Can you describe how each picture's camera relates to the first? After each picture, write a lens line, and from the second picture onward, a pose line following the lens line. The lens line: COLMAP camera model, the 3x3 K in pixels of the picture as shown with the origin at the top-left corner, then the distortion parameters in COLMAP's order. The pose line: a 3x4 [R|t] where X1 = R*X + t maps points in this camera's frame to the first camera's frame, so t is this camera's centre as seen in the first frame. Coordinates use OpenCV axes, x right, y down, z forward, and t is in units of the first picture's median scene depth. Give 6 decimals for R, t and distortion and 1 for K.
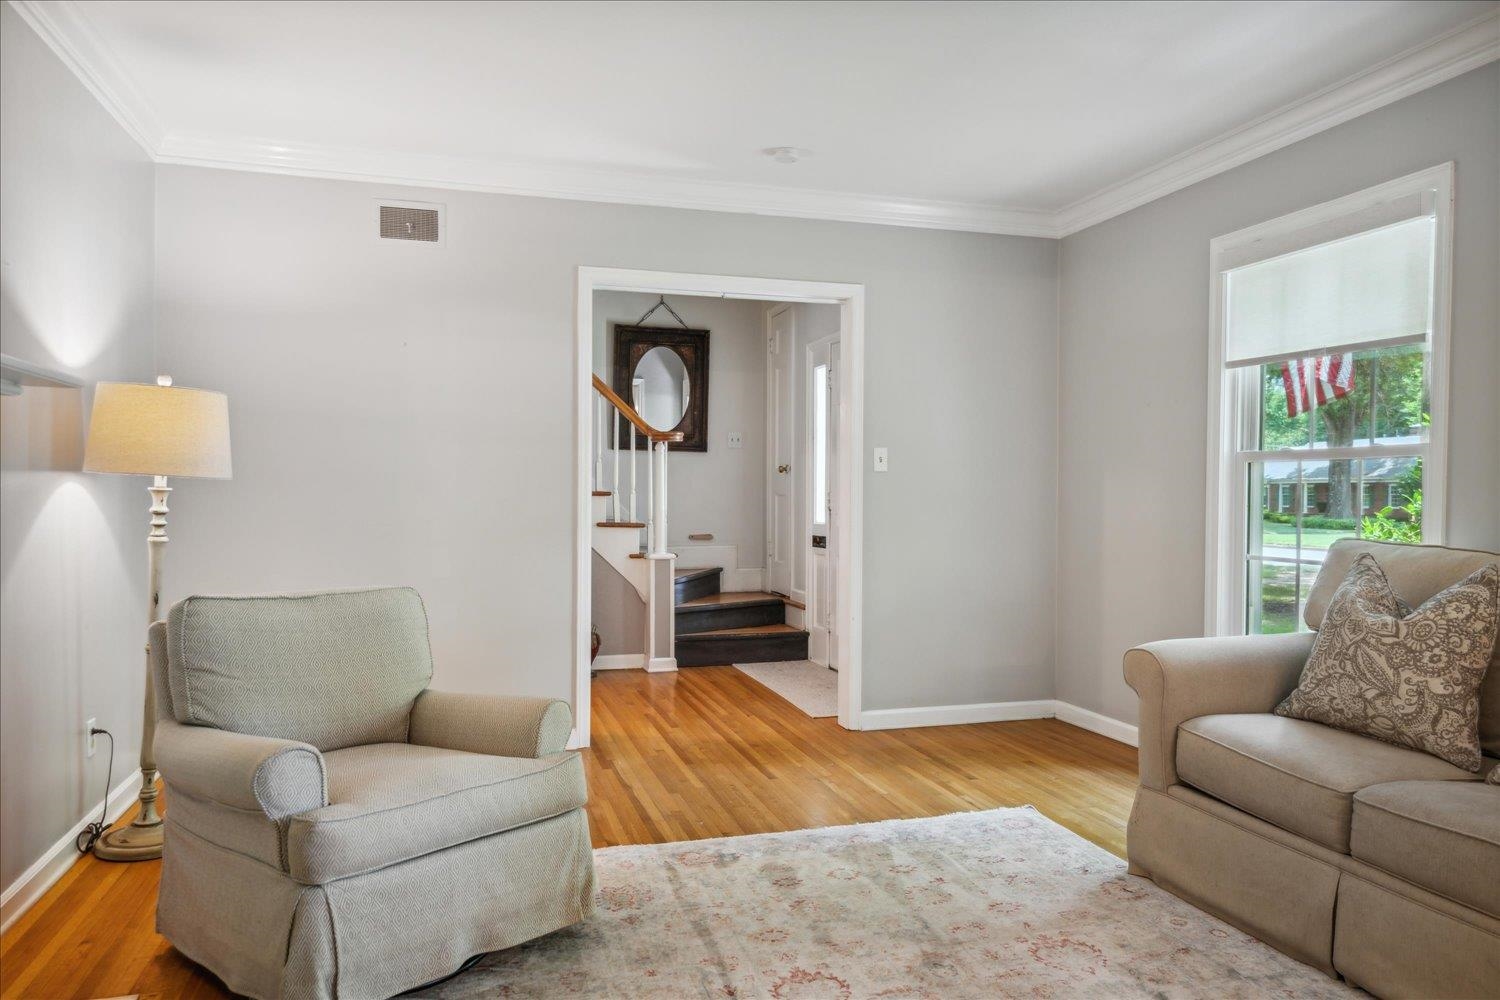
lens RADIAL K [[1001.0, 0, 750.6], [0, 1001.0, 508.4], [0, 0, 1]] dist [0.017338, -0.002567]
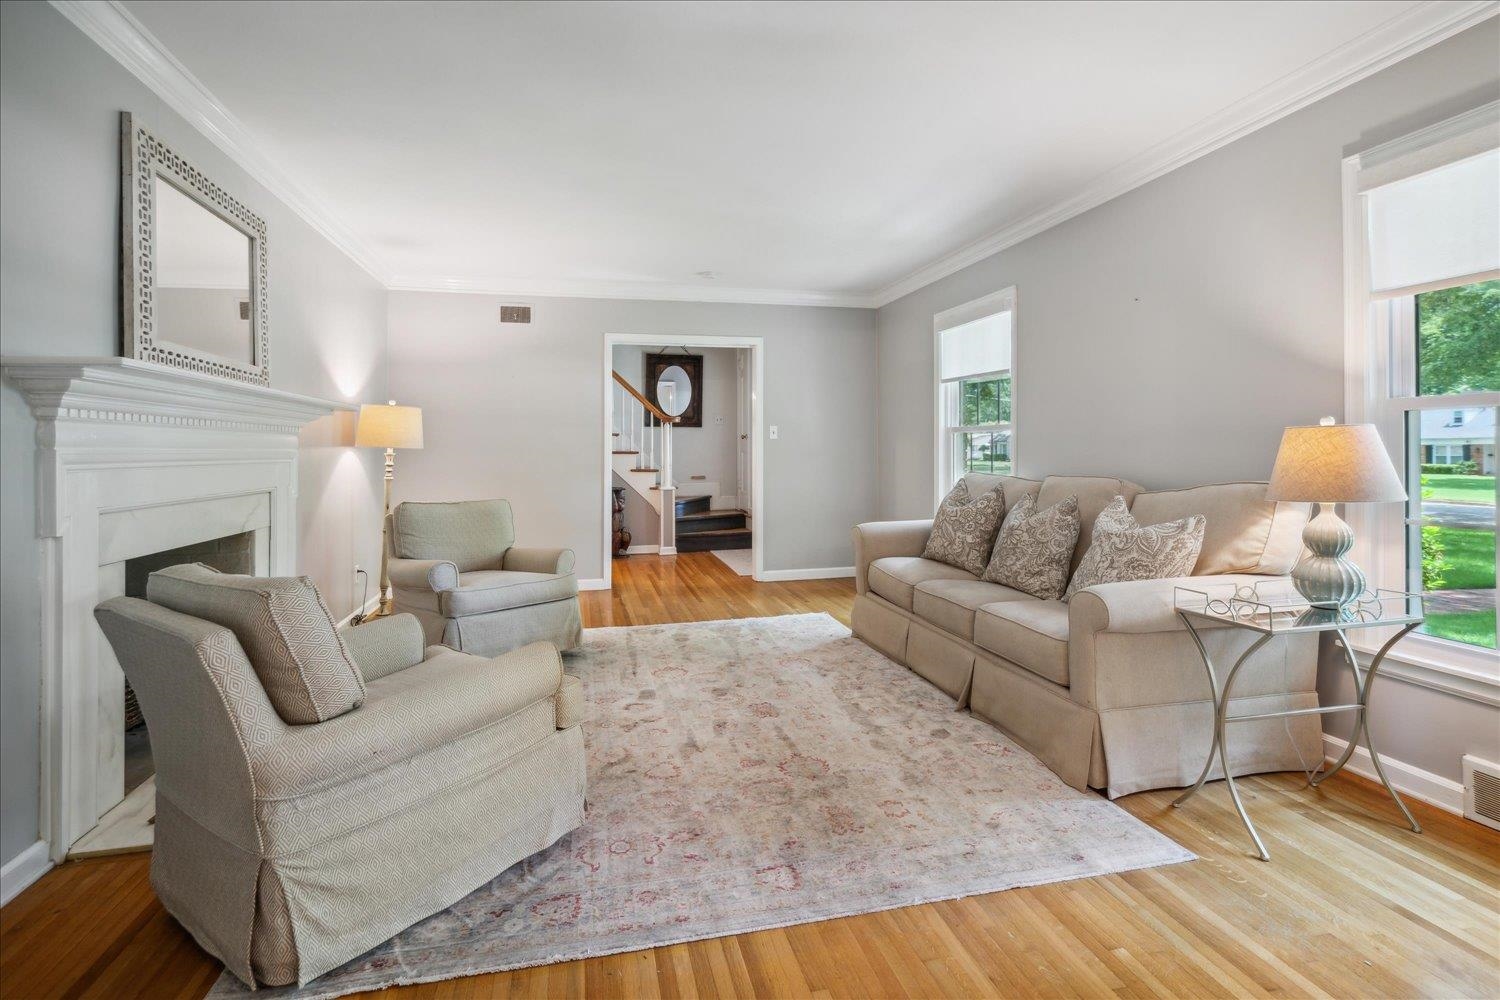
lens RADIAL K [[697.0, 0, 756.3], [0, 697.0, 437.1], [0, 0, 1]] dist [0.000441, 0.001470]
pose [[0.999045, -0.012709, -0.041803, 0.153054], [0.011298, 0.999364, -0.033817, 0.002086], [0.042206, 0.033313, 0.998553, -0.270367]]
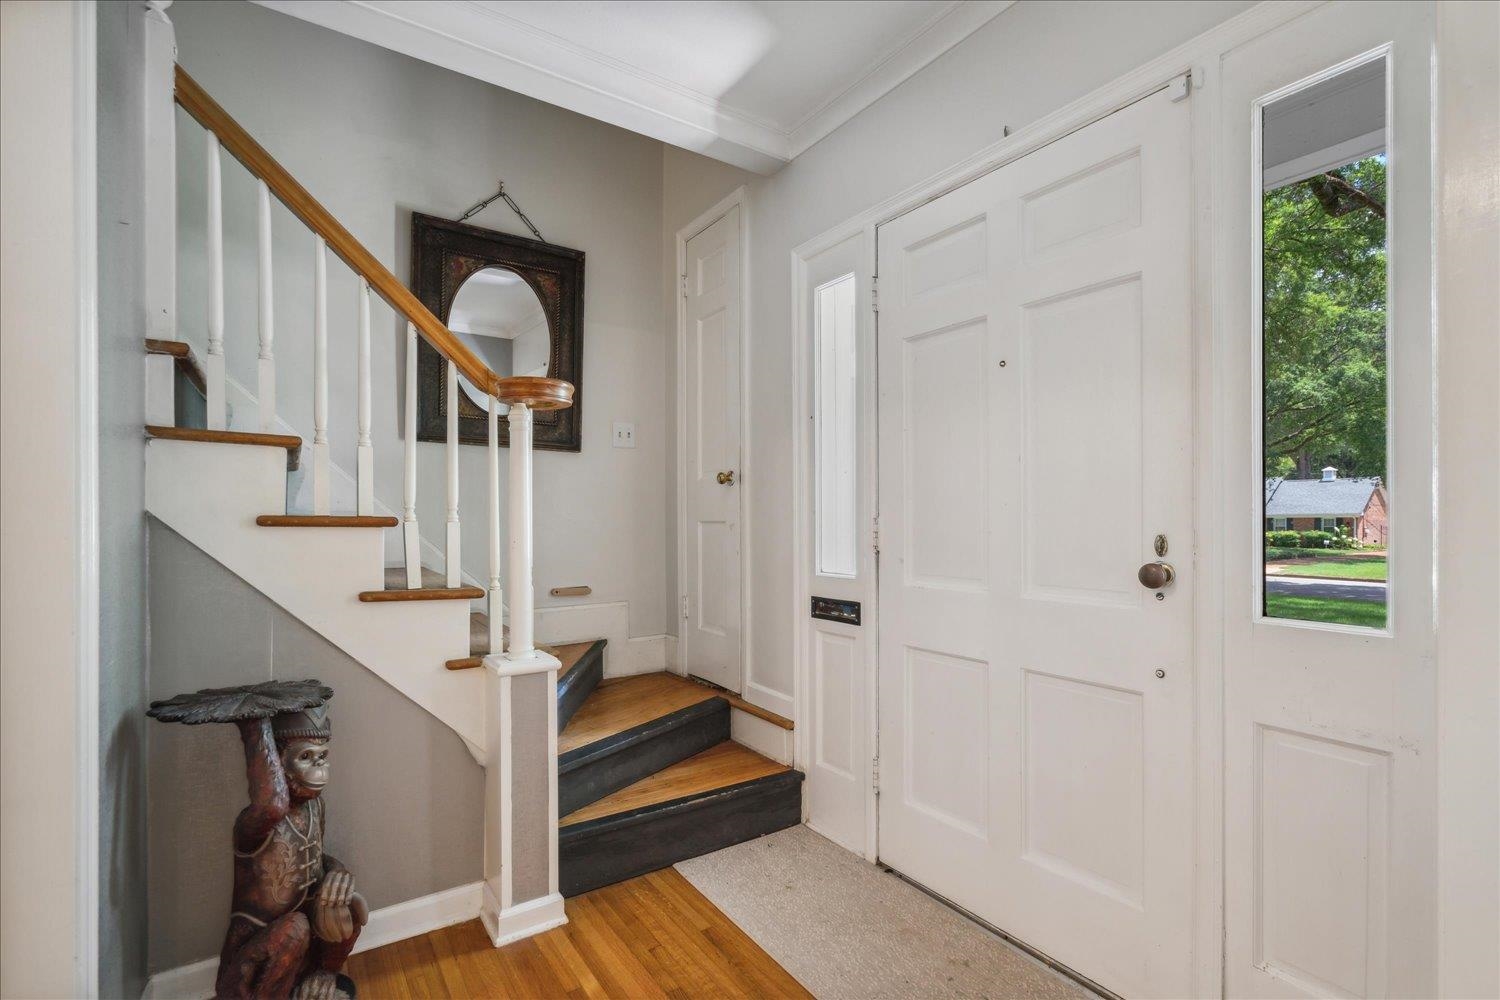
lens RADIAL K [[697.0, 0, 758.9], [0, 697.0, 520.8], [0, 0, 1]] dist [0.000441, 0.001470]
pose [[0.951983, -0.005524, 0.306100, -0.110300], [0.008776, 0.999919, -0.009248, -0.014613], [-0.306024, 0.011490, 0.951954, 0.881745]]
